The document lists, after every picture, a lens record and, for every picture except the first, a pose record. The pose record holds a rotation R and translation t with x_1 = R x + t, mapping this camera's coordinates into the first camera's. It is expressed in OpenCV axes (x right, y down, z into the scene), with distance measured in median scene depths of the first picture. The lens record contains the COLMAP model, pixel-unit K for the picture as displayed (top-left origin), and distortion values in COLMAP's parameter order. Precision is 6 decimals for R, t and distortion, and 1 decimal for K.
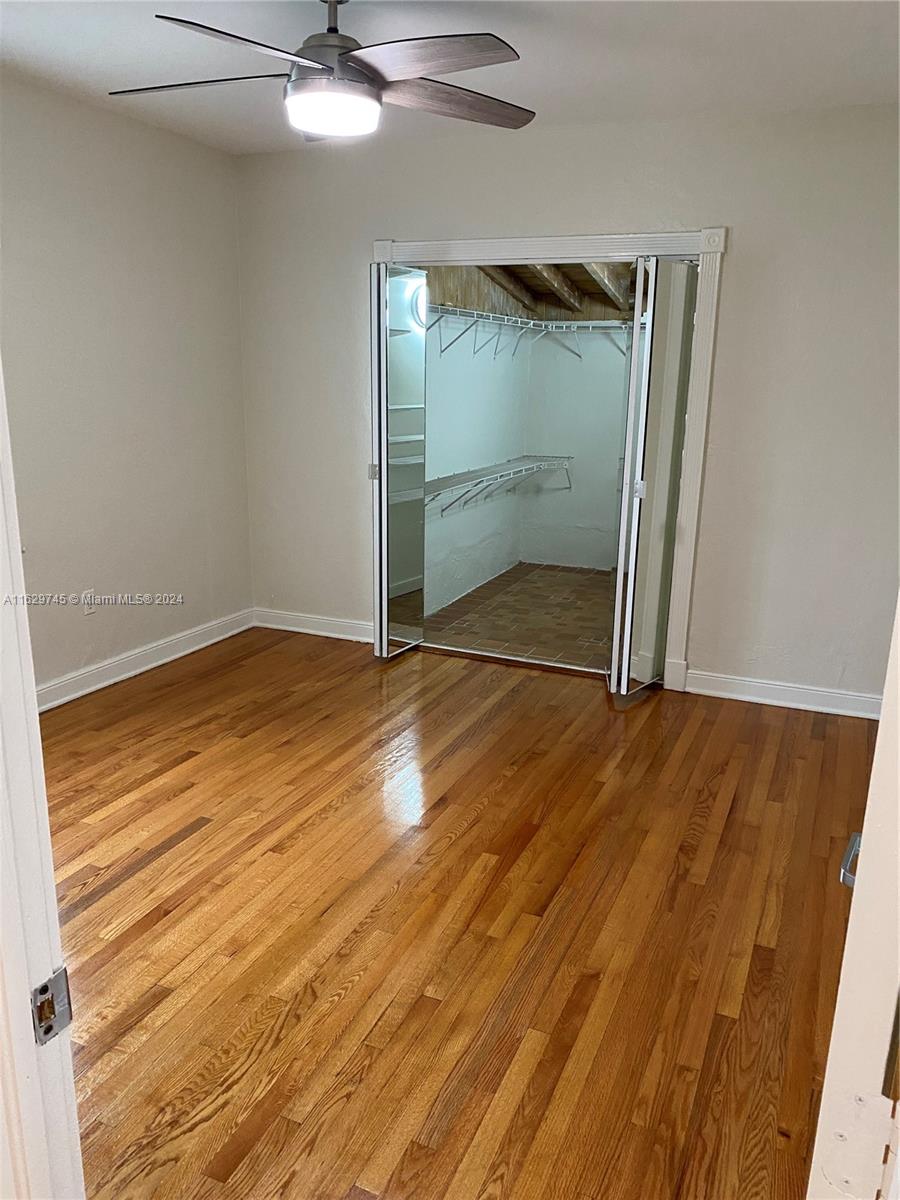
lens RADIAL K [[910.8, 0, 448.8], [0, 910.8, 602.3], [0, 0, 1]] dist [0.038750, -0.004548]
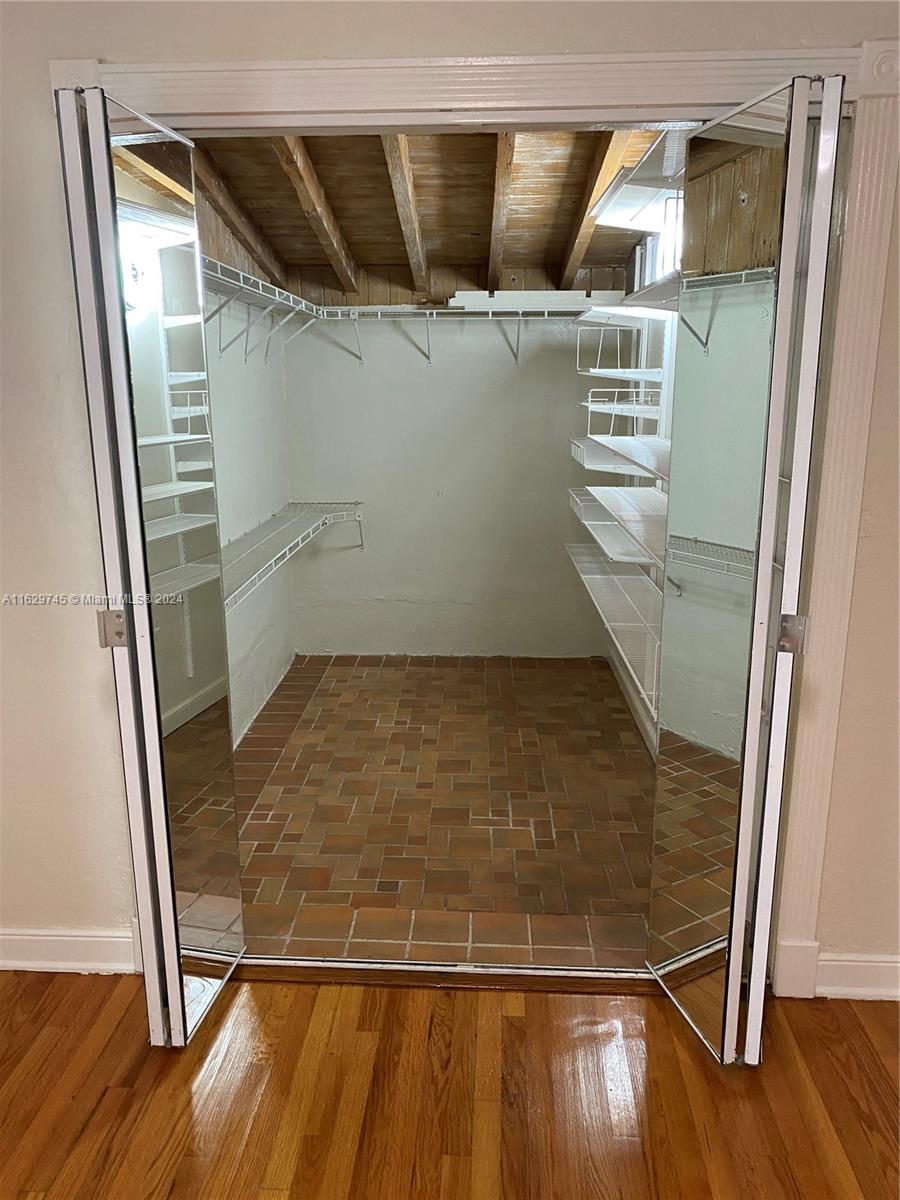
lens RADIAL K [[910.8, 0, 450.3], [0, 910.8, 599.9], [0, 0, 1]] dist [0.038750, -0.004548]
pose [[0.934218, -0.106575, 0.340409, -0.052612], [0.110607, 0.993835, 0.007599, -0.094885], [-0.339121, 0.030552, 0.940247, 0.373364]]
